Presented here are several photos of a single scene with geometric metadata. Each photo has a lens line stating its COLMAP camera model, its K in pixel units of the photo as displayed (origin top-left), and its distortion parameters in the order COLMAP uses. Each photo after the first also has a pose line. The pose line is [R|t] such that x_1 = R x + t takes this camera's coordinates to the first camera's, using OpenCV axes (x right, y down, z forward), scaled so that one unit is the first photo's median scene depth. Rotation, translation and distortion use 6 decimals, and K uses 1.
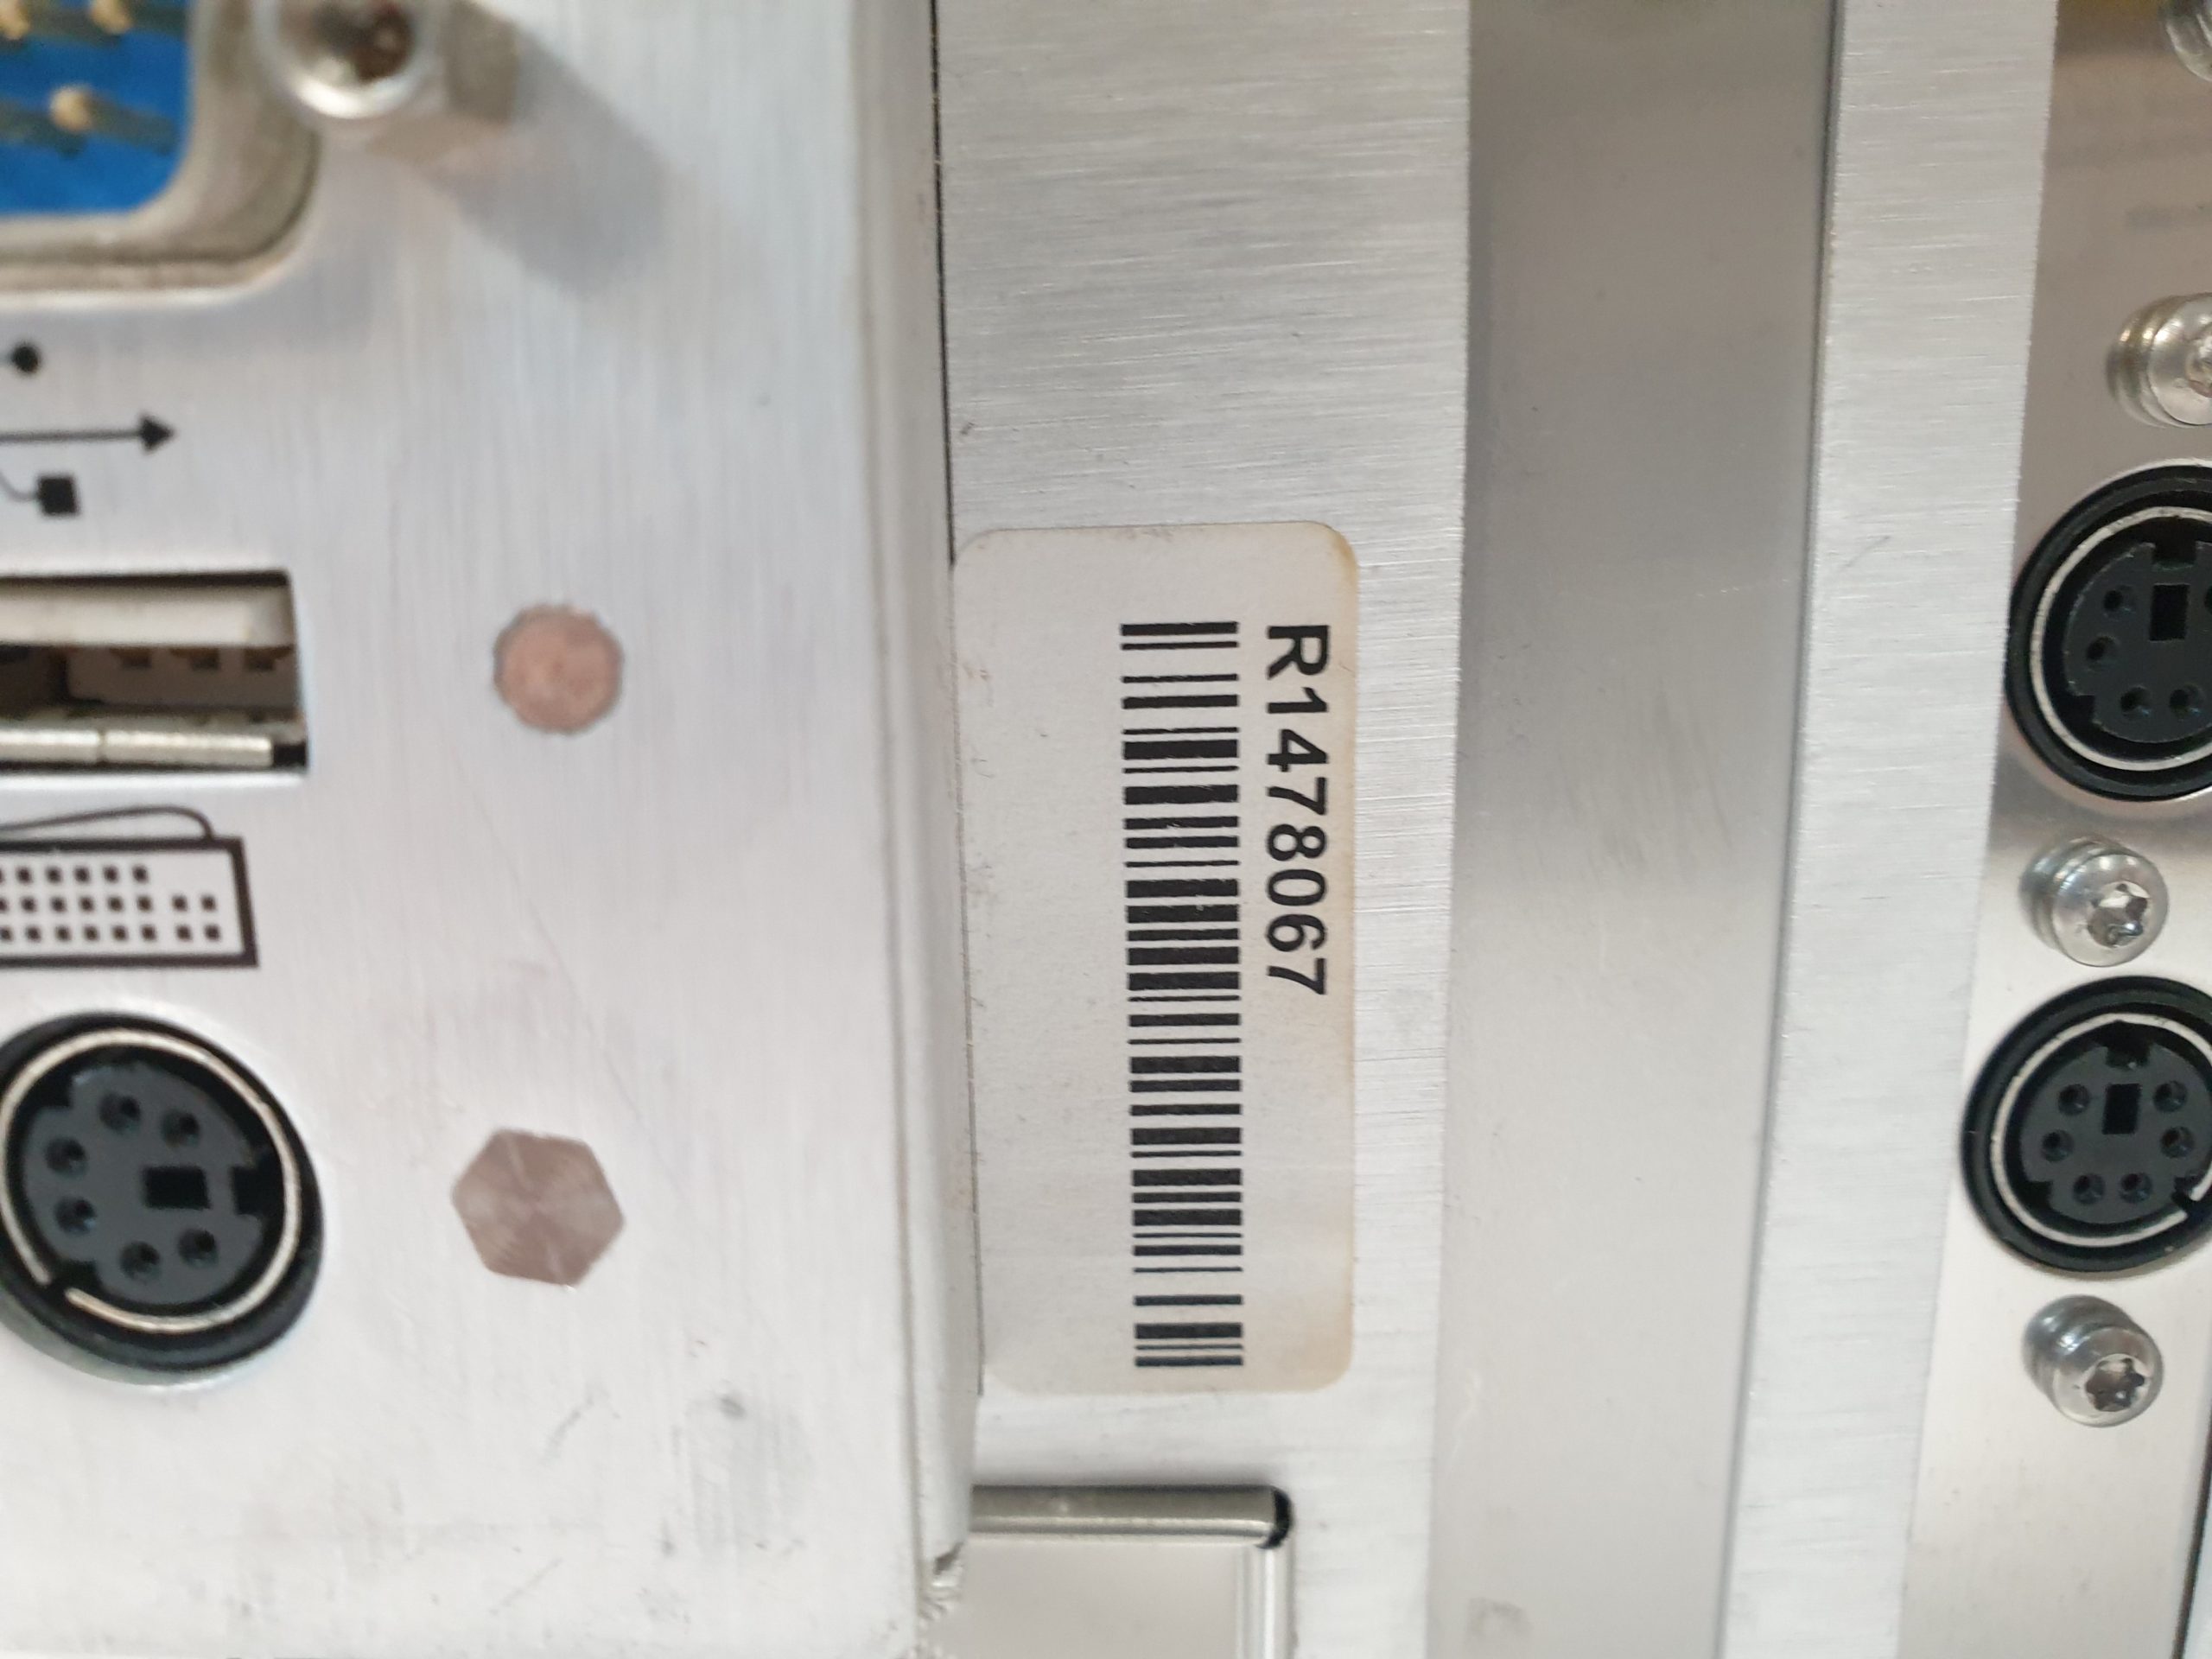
lens RADIAL K [[1994.7, 0, 1106.0], [0, 1994.7, 829.5], [0, 0, 1]] dist [0.042630, -0.018589]
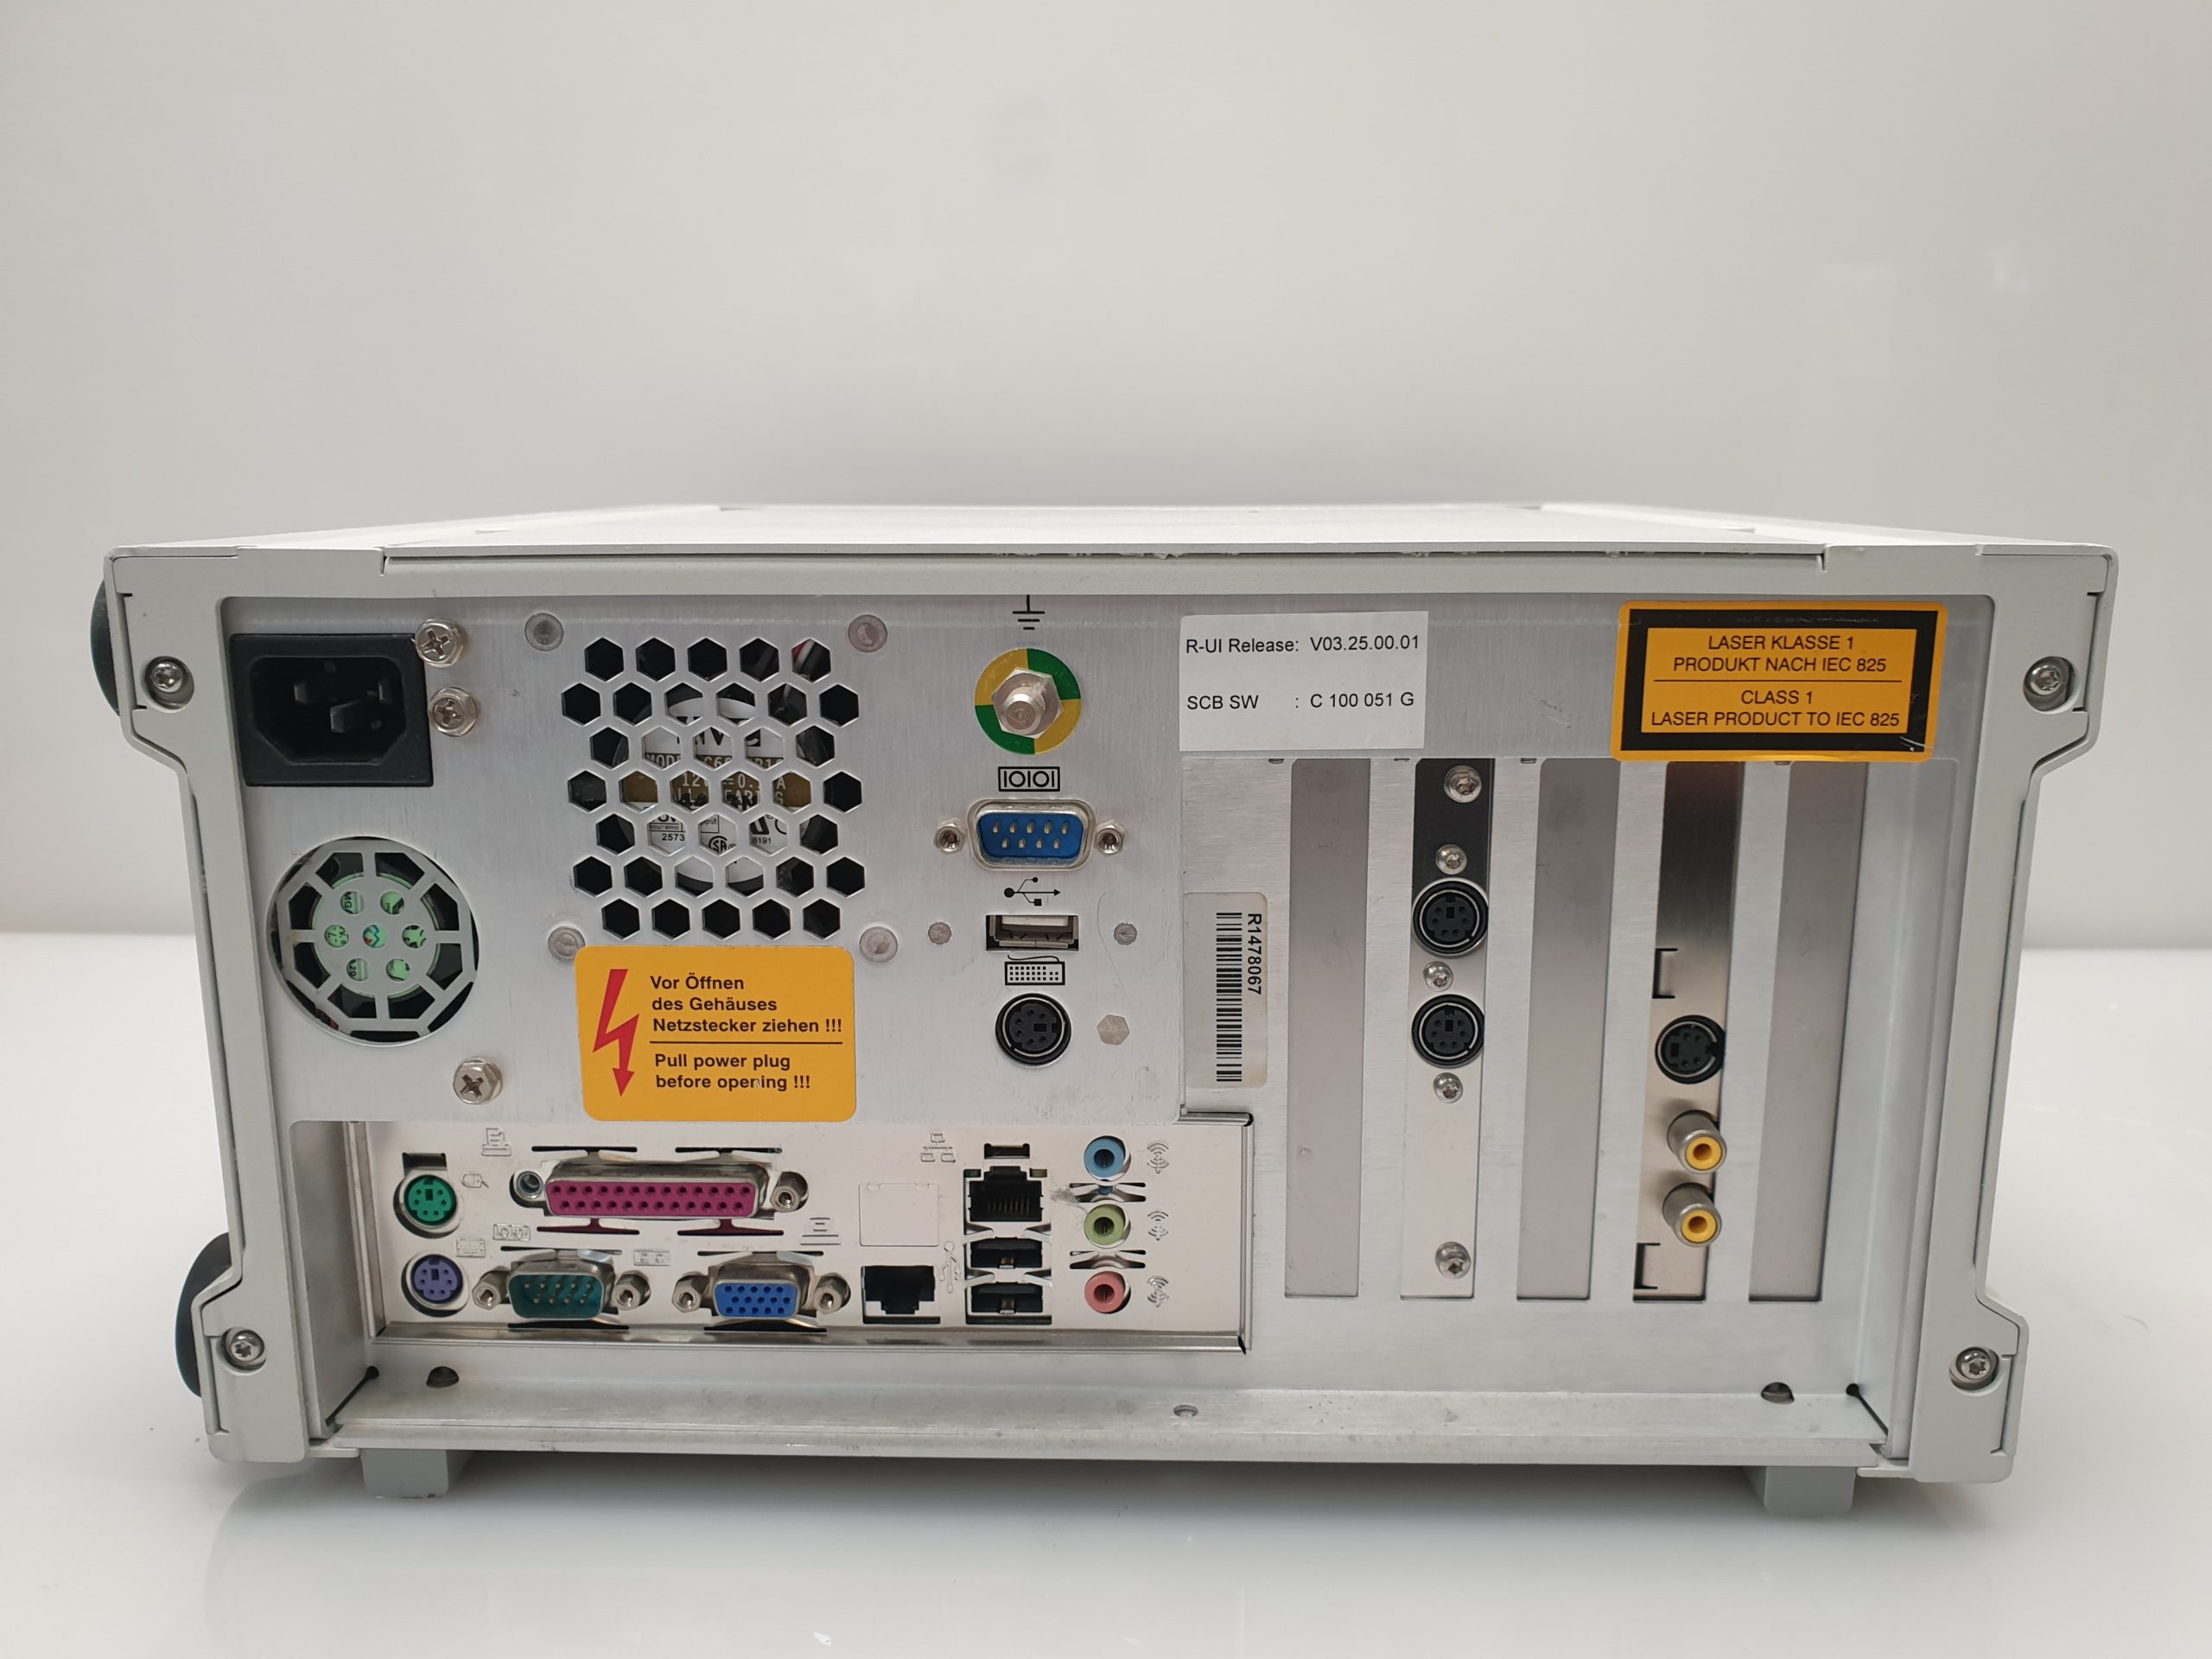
lens RADIAL K [[1667.7, 0, 1106.0], [0, 1667.7, 829.5], [0, 0, 1]] dist [0.359940, -0.001622]
pose [[0.999937, 0.010915, 0.002422, -0.252801], [-0.010846, 0.999579, -0.026922, -0.183564], [-0.002715, 0.026894, 0.999635, -2.797414]]
